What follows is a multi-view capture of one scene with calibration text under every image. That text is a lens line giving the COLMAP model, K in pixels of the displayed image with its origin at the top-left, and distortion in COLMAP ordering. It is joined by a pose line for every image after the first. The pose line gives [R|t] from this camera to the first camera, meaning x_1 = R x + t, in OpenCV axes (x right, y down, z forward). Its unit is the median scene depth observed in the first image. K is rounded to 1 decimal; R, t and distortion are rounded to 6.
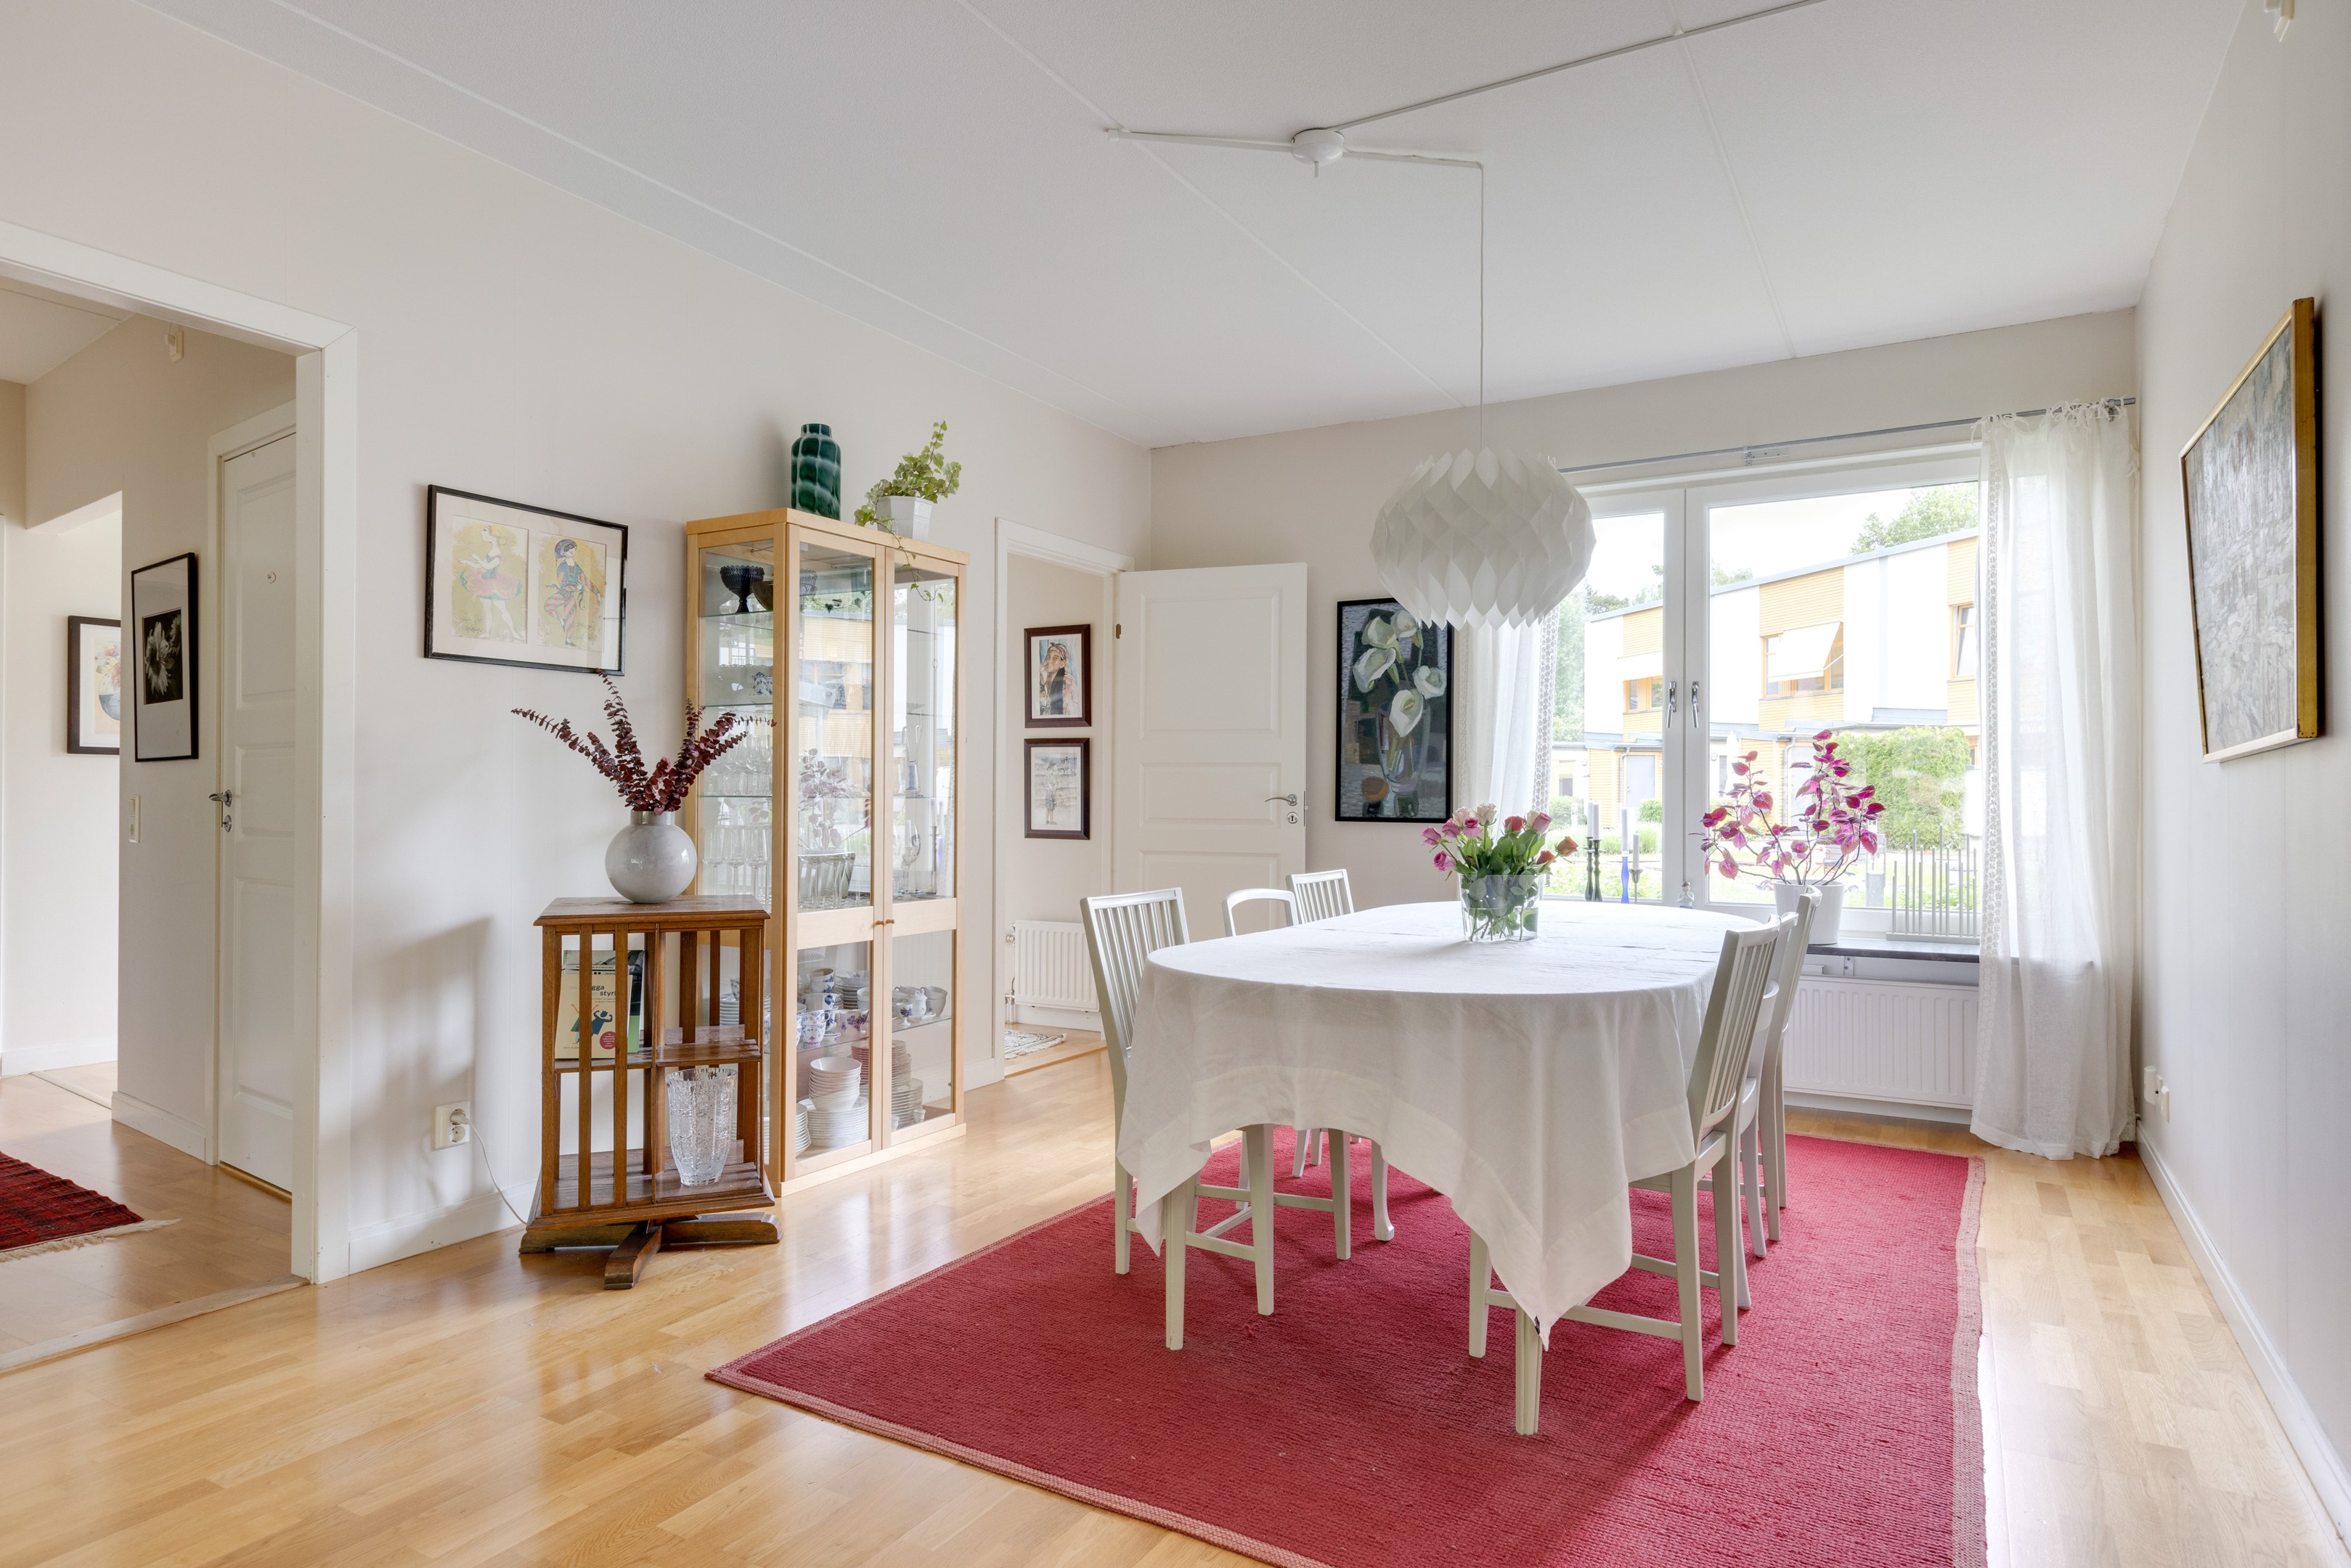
lens RADIAL K [[1309.0, 0, 1177.1], [0, 1309.0, 798.2], [0, 0, 1]] dist [0.002203, 0.001710]
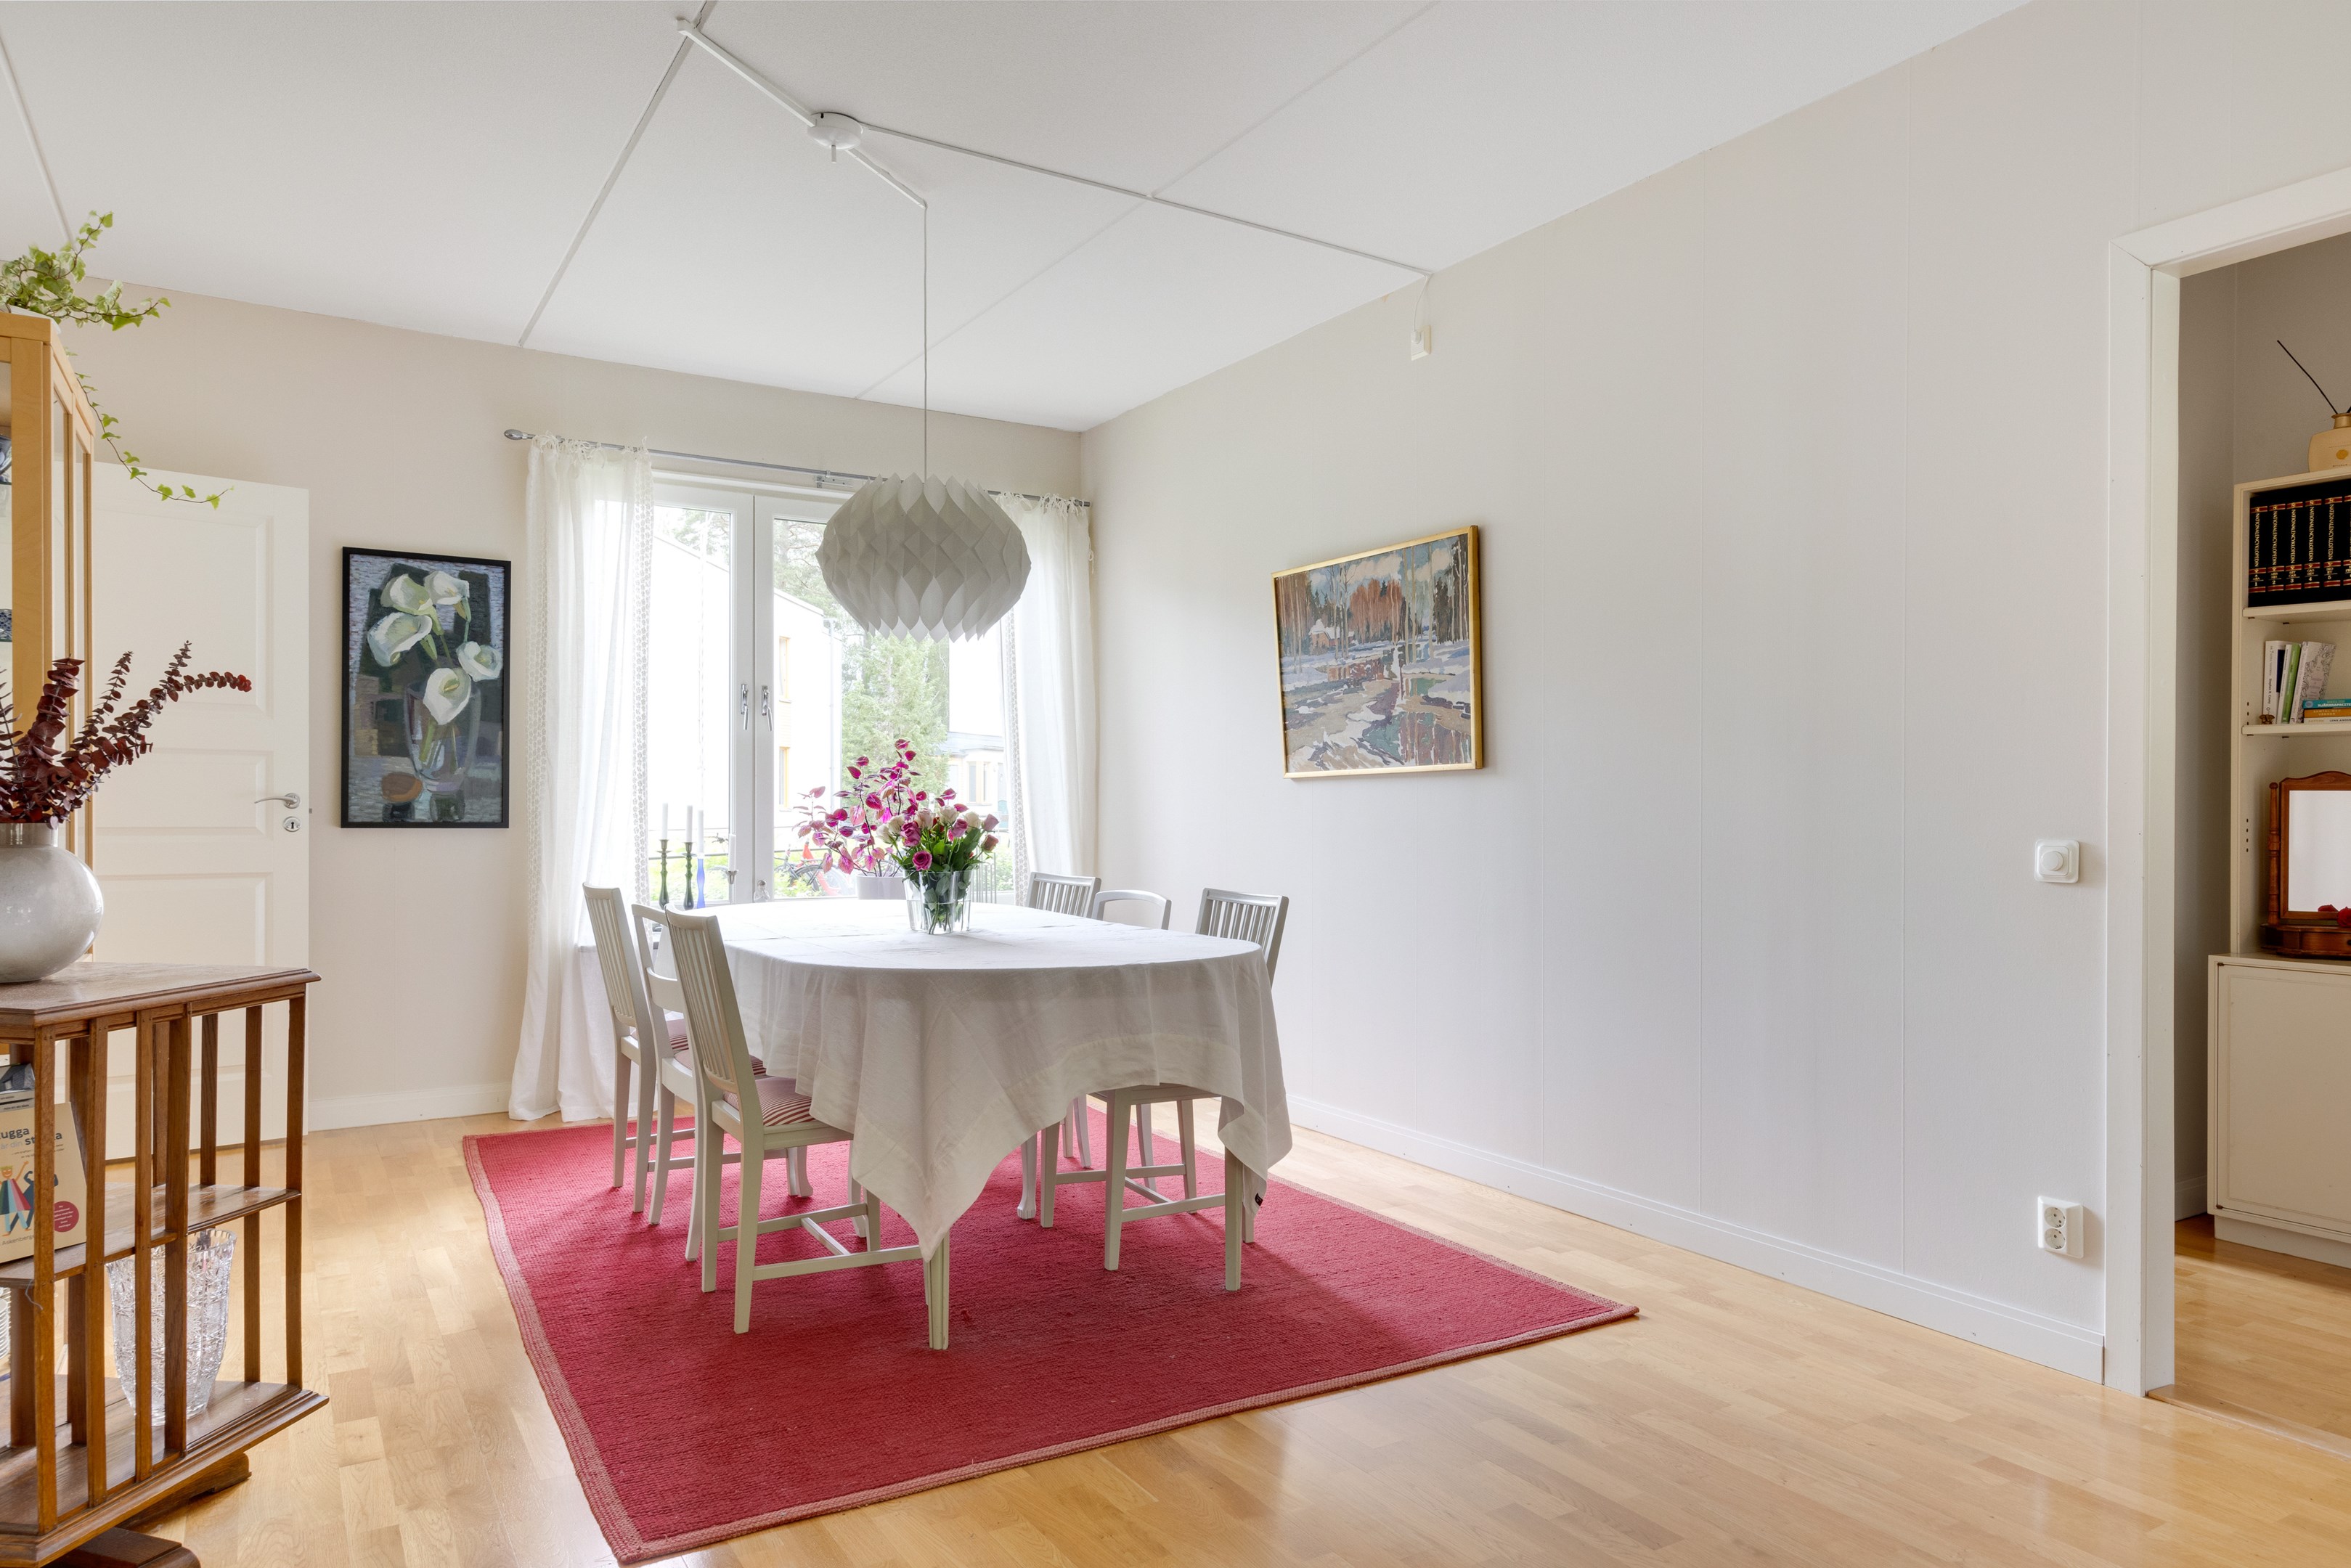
lens RADIAL K [[1479.1, 0, 1181.6], [0, 1479.1, 819.2], [0, 0, 1]] dist [0.005167, -0.000003]
pose [[0.487926, -0.011286, 0.872812, -0.425504], [-0.002961, 0.999889, 0.014584, -0.002029], [-0.872880, -0.009700, 0.487839, 0.135227]]
